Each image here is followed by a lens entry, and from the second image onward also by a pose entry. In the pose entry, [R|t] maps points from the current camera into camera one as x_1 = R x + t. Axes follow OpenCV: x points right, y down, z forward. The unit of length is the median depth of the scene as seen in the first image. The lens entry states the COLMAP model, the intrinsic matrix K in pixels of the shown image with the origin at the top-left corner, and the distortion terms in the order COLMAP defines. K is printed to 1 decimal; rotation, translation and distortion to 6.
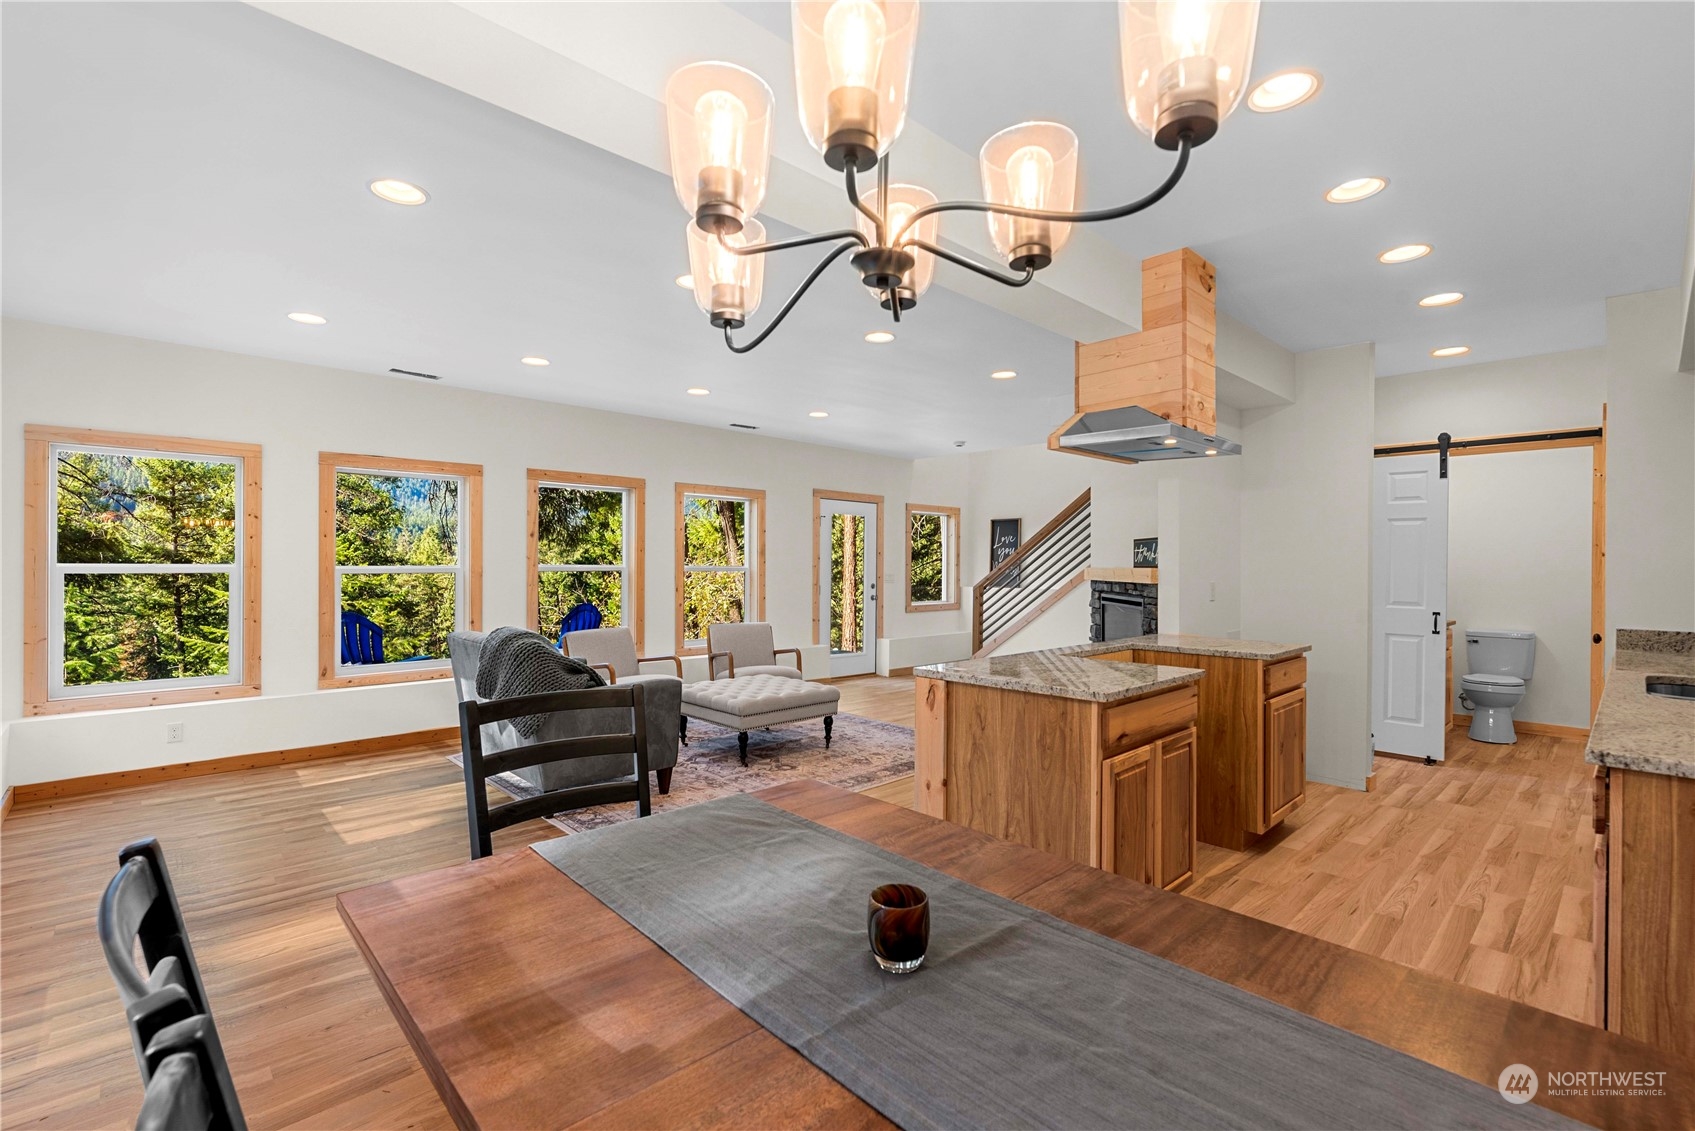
lens RADIAL K [[757.8, 0, 850.7], [0, 757.8, 563.6], [0, 0, 1]] dist [0.000026, 0.000280]
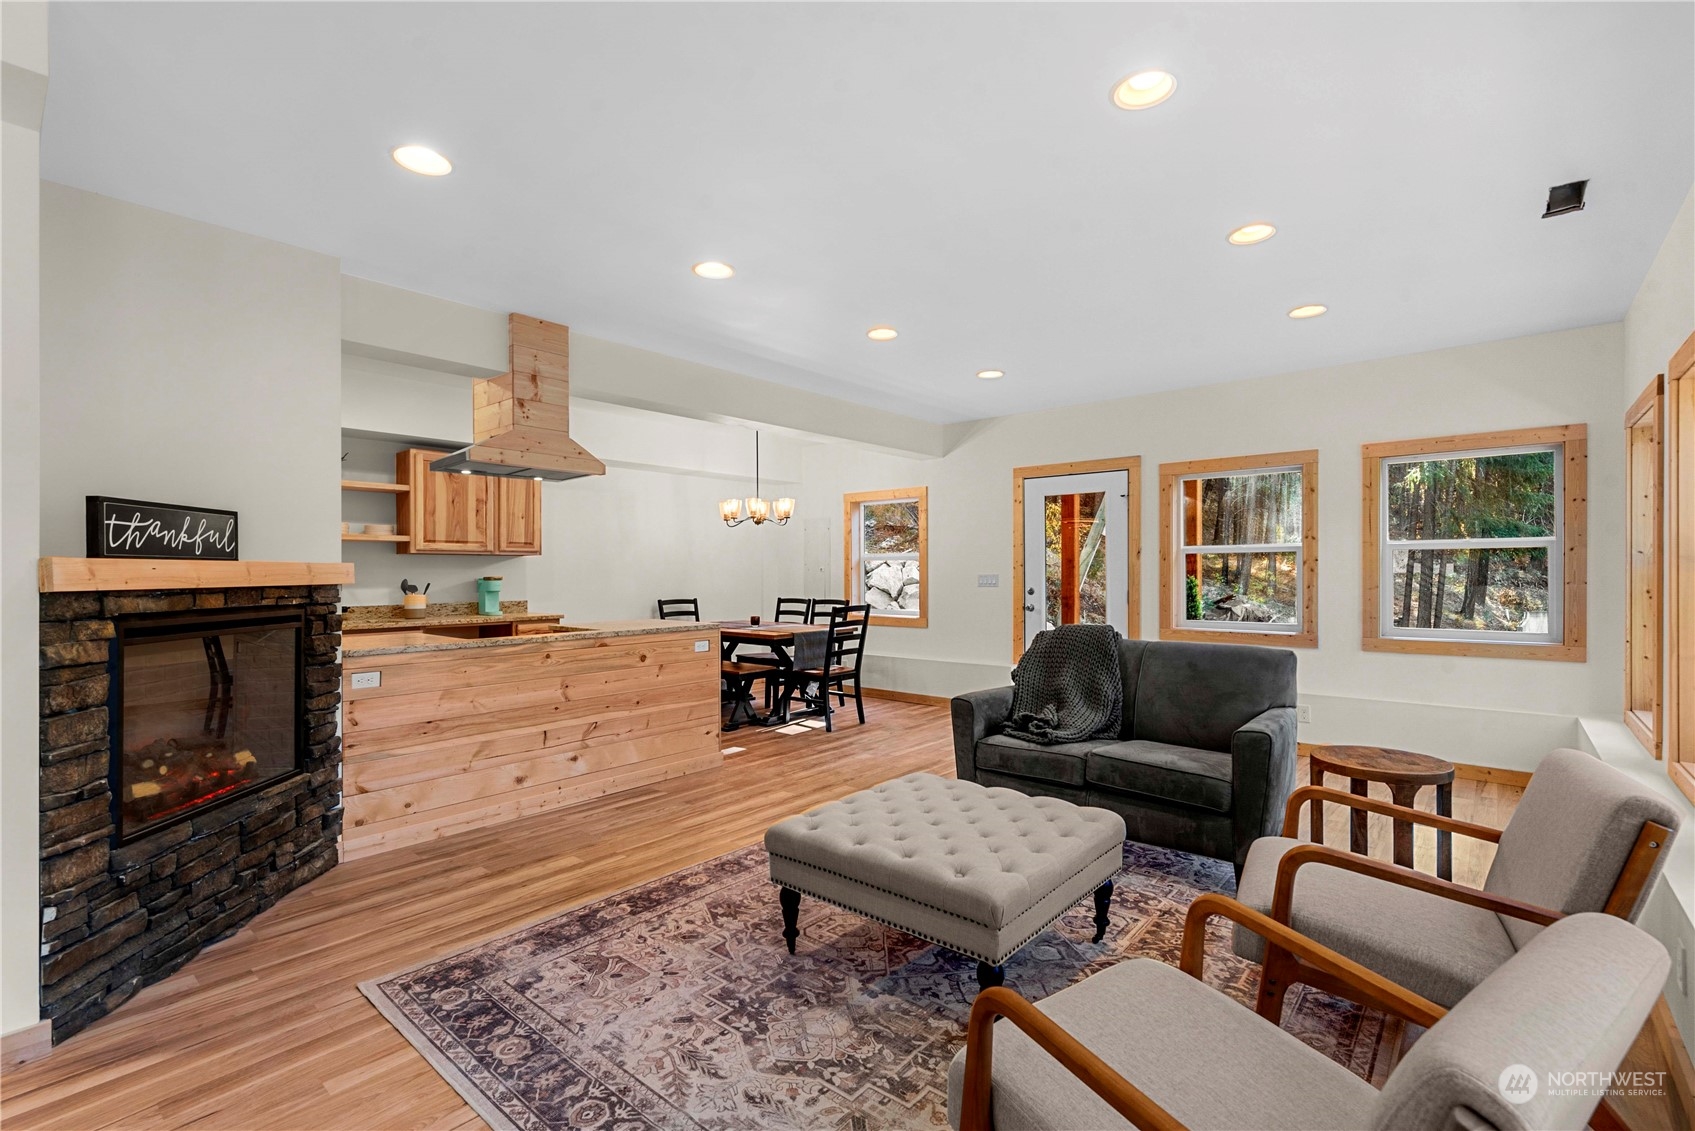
lens RADIAL K [[748.7, 0, 849.3], [0, 748.7, 571.8], [0, 0, 1]] dist [0.001726, -0.000043]
pose [[-0.995216, -0.001347, -0.097694, -0.022705], [-0.001132, 0.999997, -0.002255, 0.014058], [0.097697, -0.002133, -0.995214, 1.587300]]
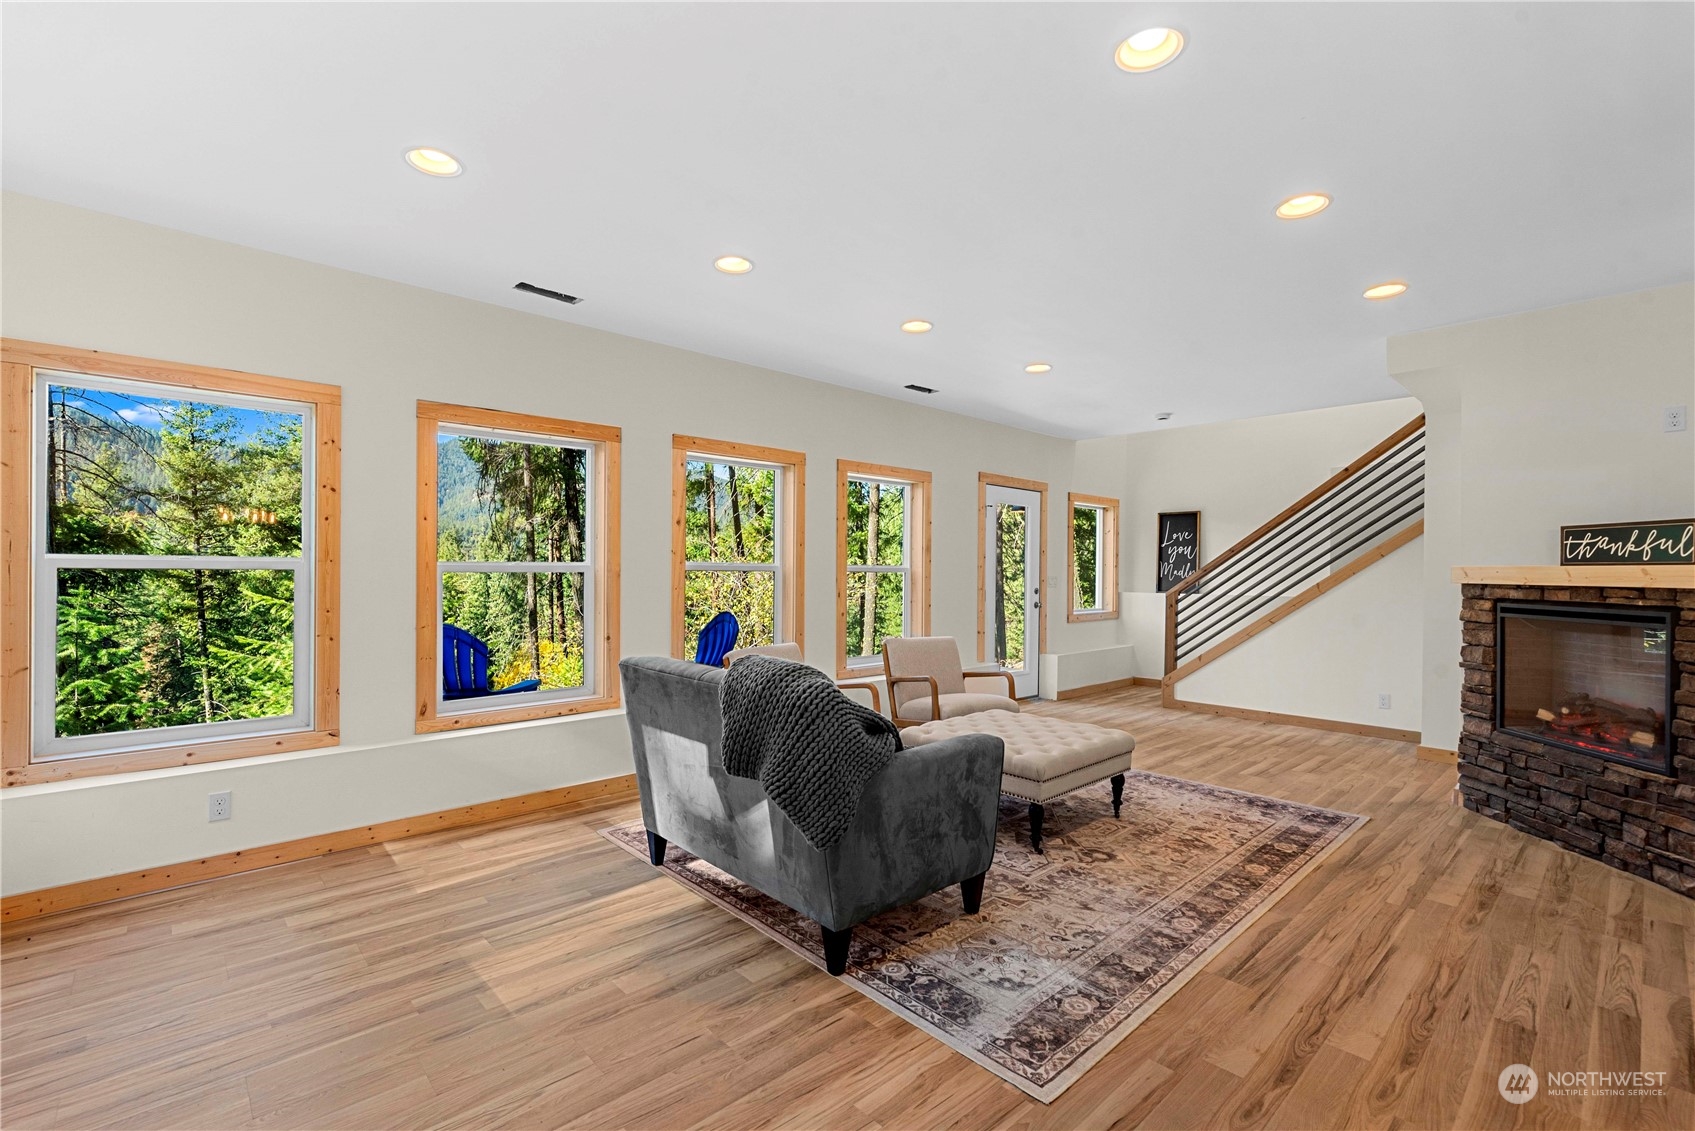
lens RADIAL K [[748.7, 0, 849.3], [0, 748.7, 571.8], [0, 0, 1]] dist [0.001726, -0.000043]
pose [[0.999927, 0.001950, -0.011891, -0.300903], [-0.001897, 0.999988, 0.004489, 0.009180], [0.011899, -0.004466, 0.999919, 0.316262]]
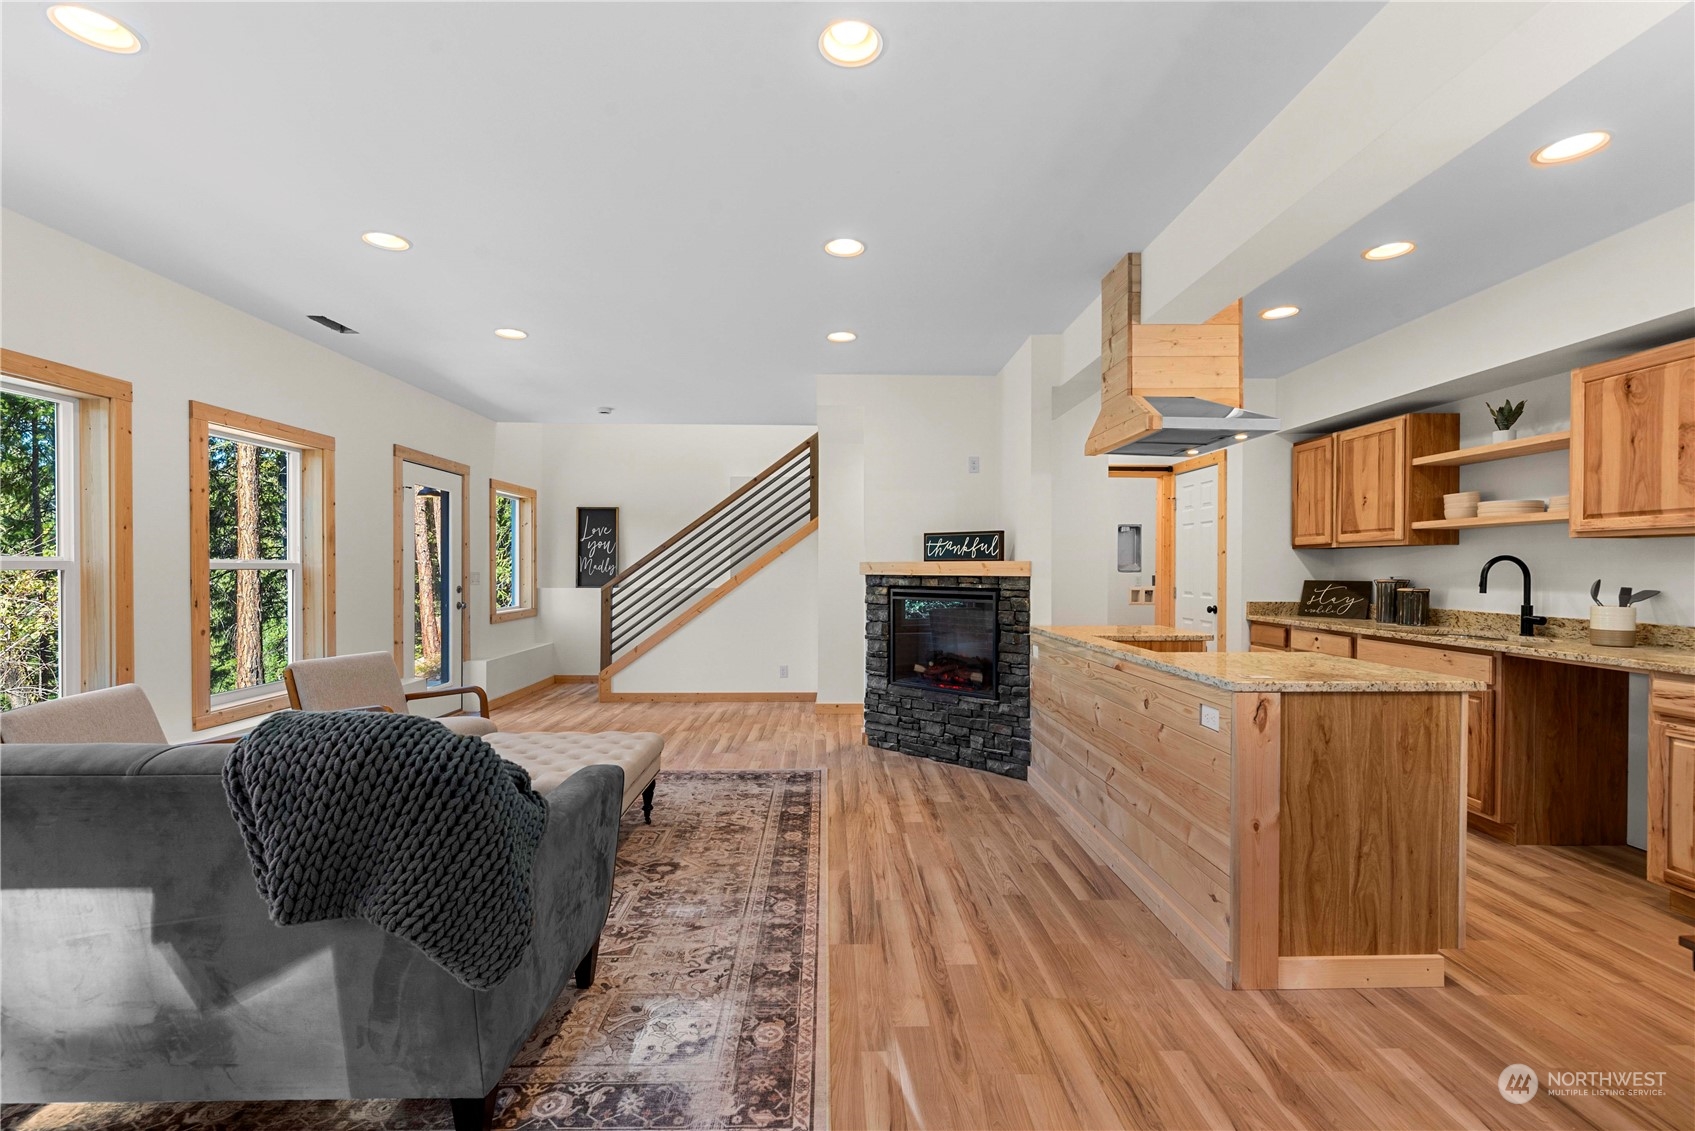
lens RADIAL K [[739.4, 0, 848.3], [0, 739.4, 571.3], [0, 0, 1]] dist [0.000953, -0.000163]
pose [[0.671537, -0.008207, 0.740926, -0.440659], [-0.000125, 0.999937, 0.011189, 0.007612], [-0.740971, -0.007607, 0.671494, 0.454648]]
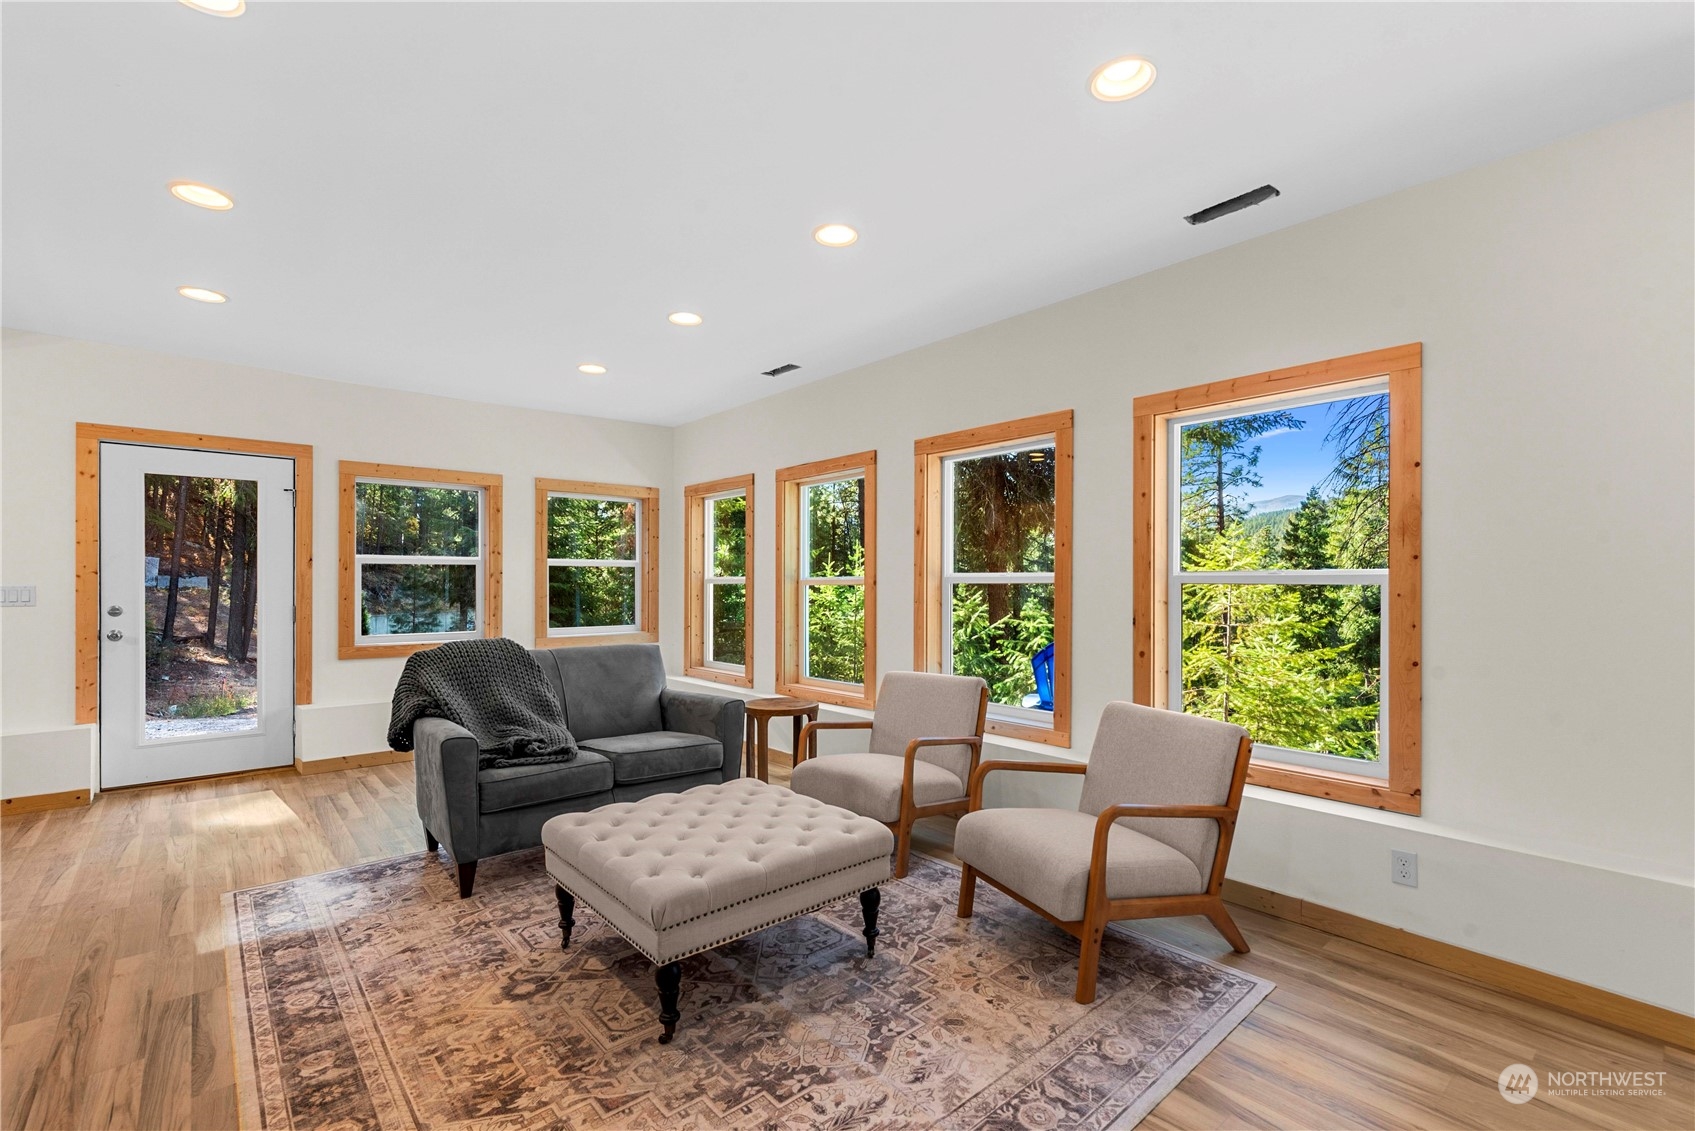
lens RADIAL K [[749.7, 0, 835.3], [0, 749.7, 587.3], [0, 0, 1]] dist [0.000598, 0.000182]
pose [[-0.059279, -0.002199, -0.998239, 0.367444], [-0.000031, 0.999998, -0.002201, 0.018935], [0.998241, -0.000099, -0.059279, 1.206751]]
